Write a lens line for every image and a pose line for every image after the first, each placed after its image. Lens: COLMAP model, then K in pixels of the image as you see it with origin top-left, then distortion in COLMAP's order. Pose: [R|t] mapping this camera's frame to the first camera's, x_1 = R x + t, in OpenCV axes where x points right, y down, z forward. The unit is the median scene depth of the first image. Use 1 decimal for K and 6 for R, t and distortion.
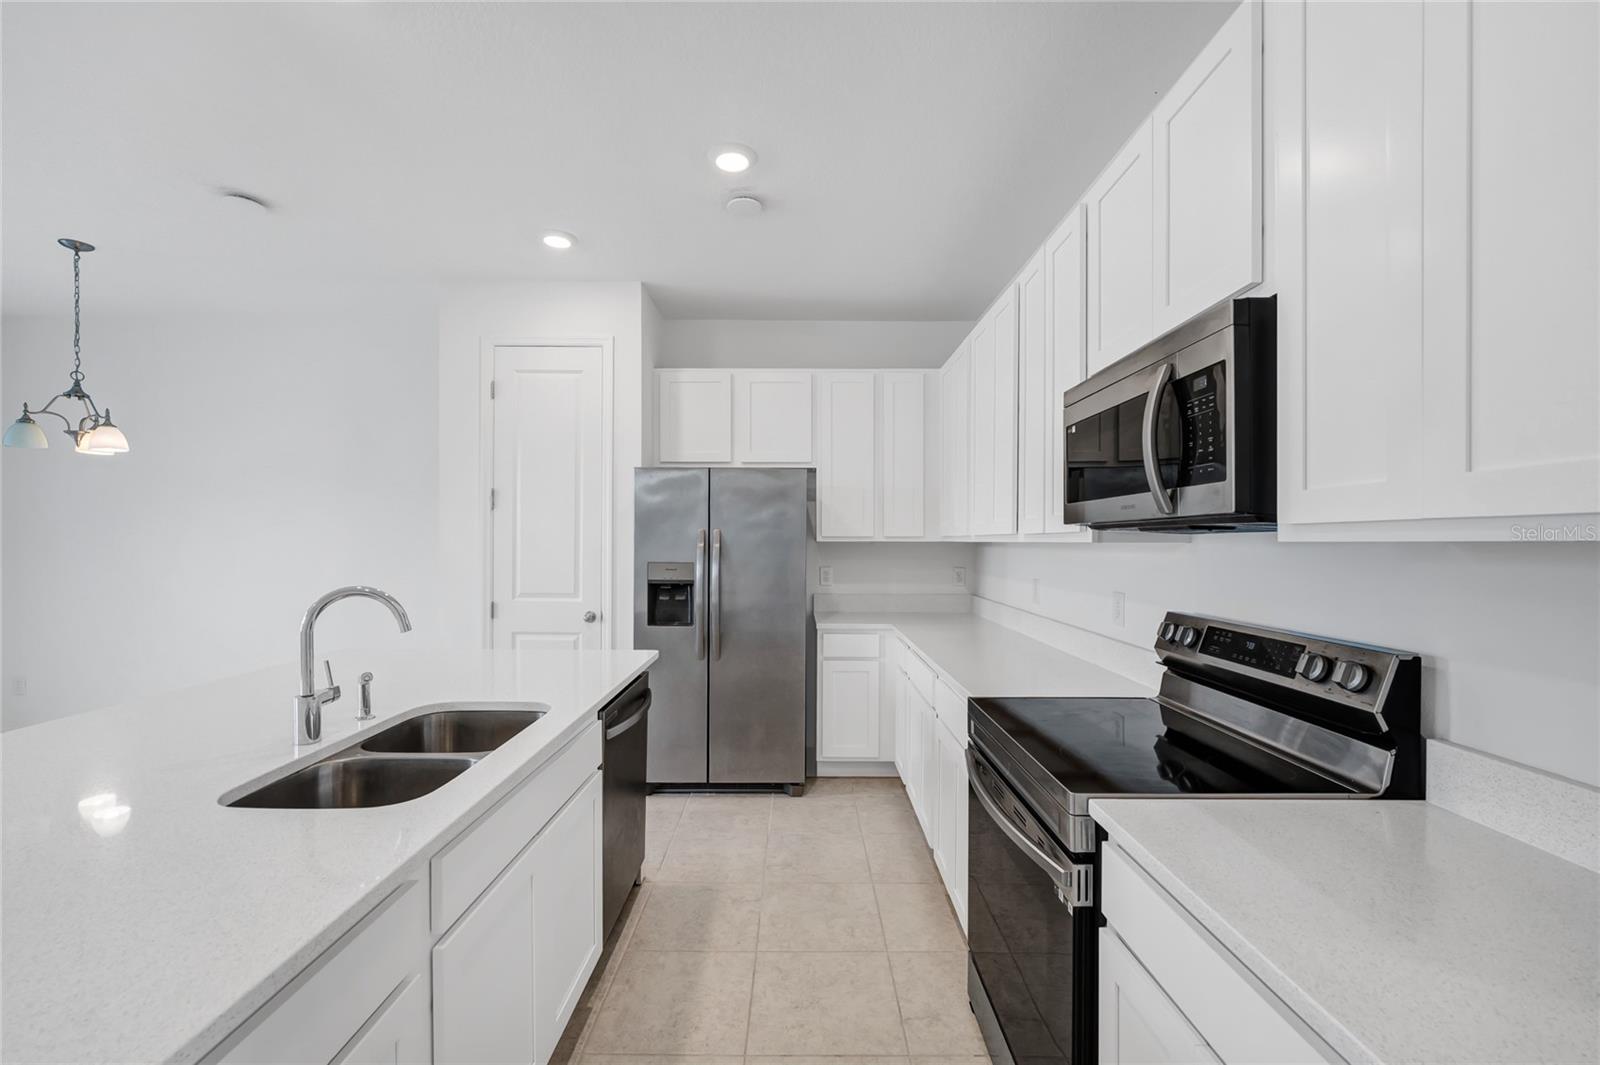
lens RADIAL K [[670.4, 0, 800.0], [0, 670.4, 532.5], [0, 0, 1]] dist [-0.009677, 0.000149]
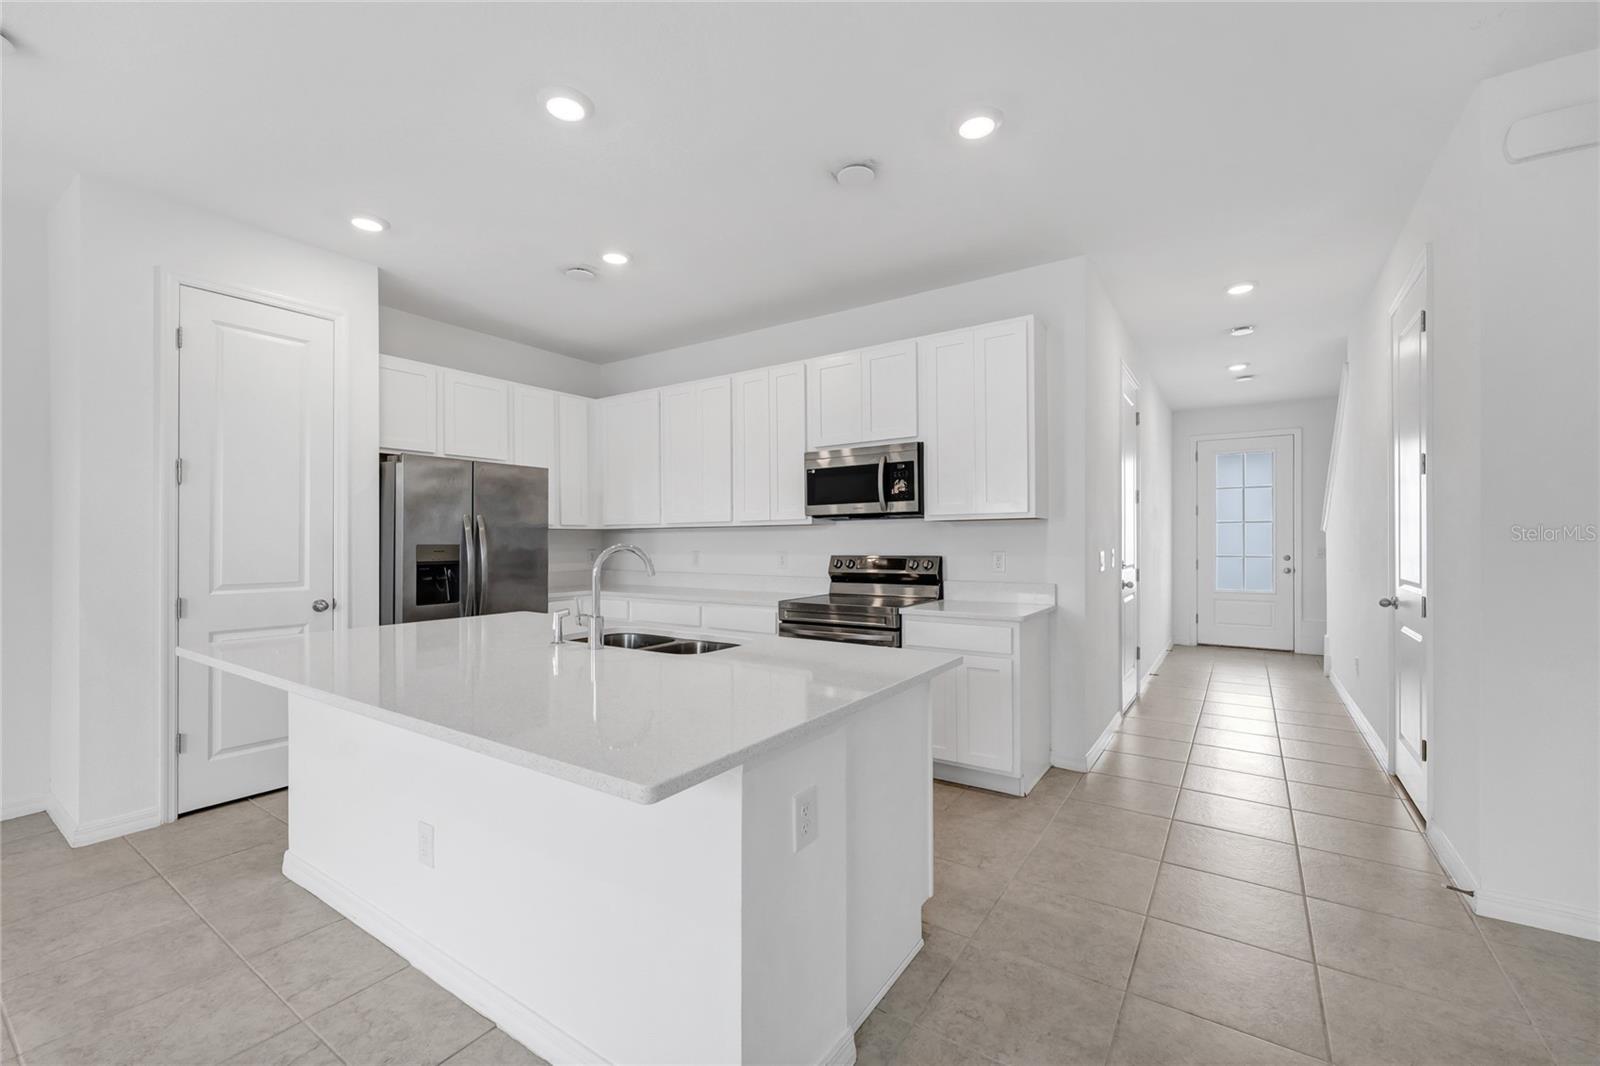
lens RADIAL K [[660.3, 0, 800.6], [0, 660.3, 536.5], [0, 0, 1]] dist [-0.000833, -0.000079]
pose [[0.556831, -0.000797, 0.830626, -0.824493], [-0.001658, 0.999996, 0.002070, 0.030334], [-0.830624, -0.002530, 0.556828, -0.090617]]
